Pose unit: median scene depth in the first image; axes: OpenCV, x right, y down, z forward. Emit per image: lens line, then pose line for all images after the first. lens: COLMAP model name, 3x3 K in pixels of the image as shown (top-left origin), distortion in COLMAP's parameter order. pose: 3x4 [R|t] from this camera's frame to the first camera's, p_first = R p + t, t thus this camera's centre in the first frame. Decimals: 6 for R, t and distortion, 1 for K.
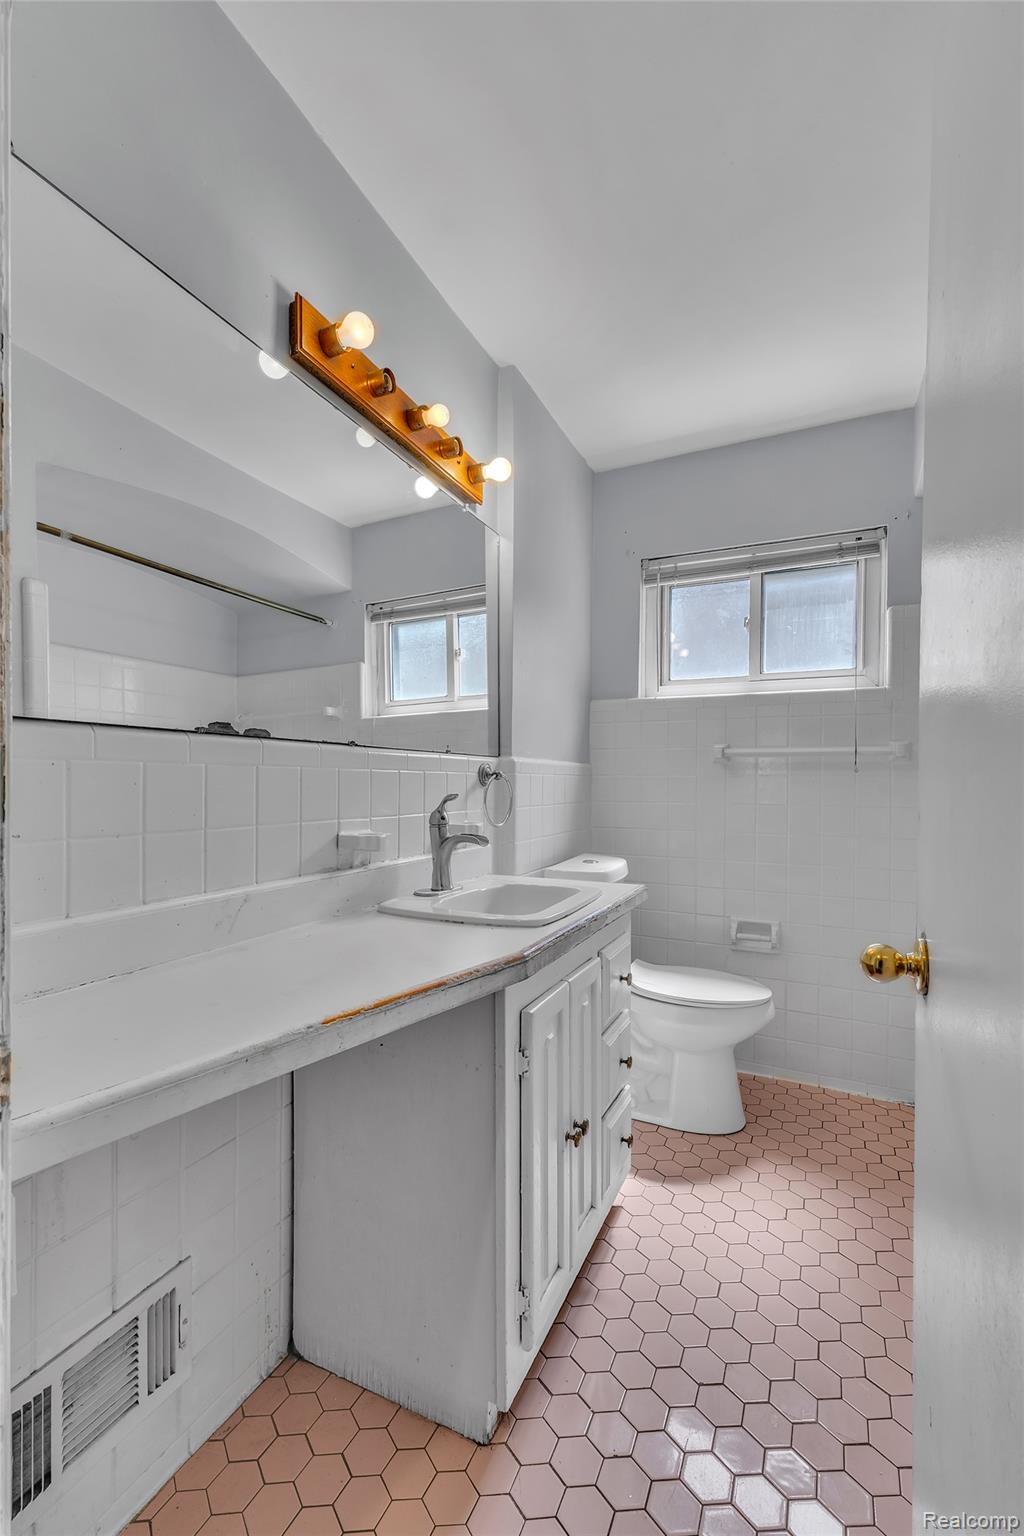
lens RADIAL K [[653.0, 0, 496.9], [0, 653.0, 814.3], [0, 0, 1]] dist [0.008874, -0.001336]
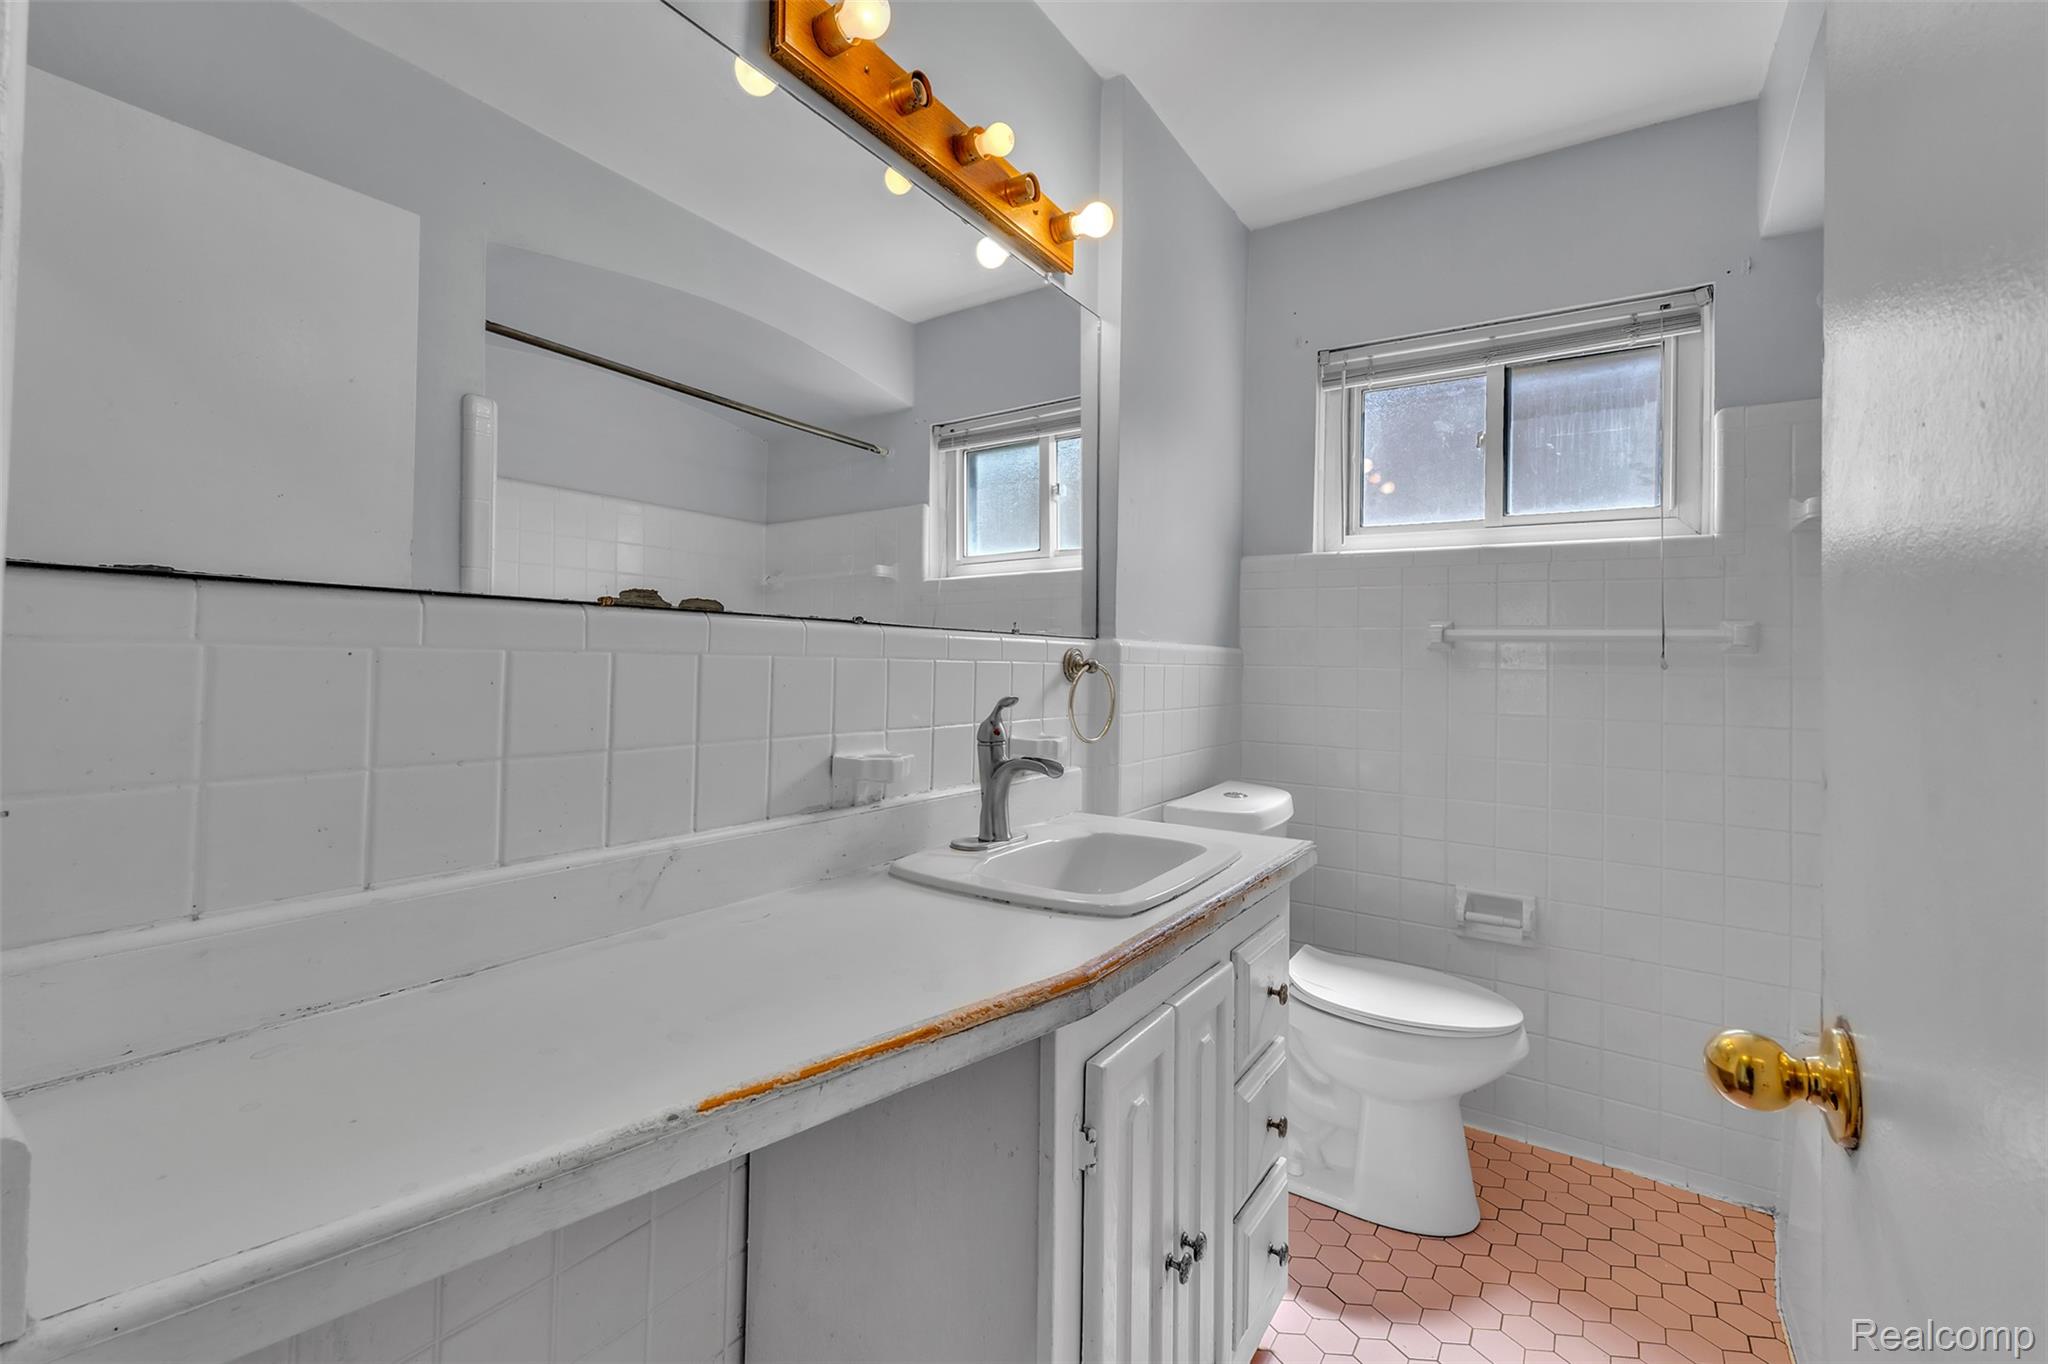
lens RADIAL K [[870.6, 0, 1022.0], [0, 870.6, 670.0], [0, 0, 1]] dist [0.008874, -0.001336]
pose [[0.992249, 0.016087, -0.123217, 0.043075], [-0.021335, 0.998915, -0.041388, -0.017778], [0.122417, 0.043696, 0.991516, 0.099924]]
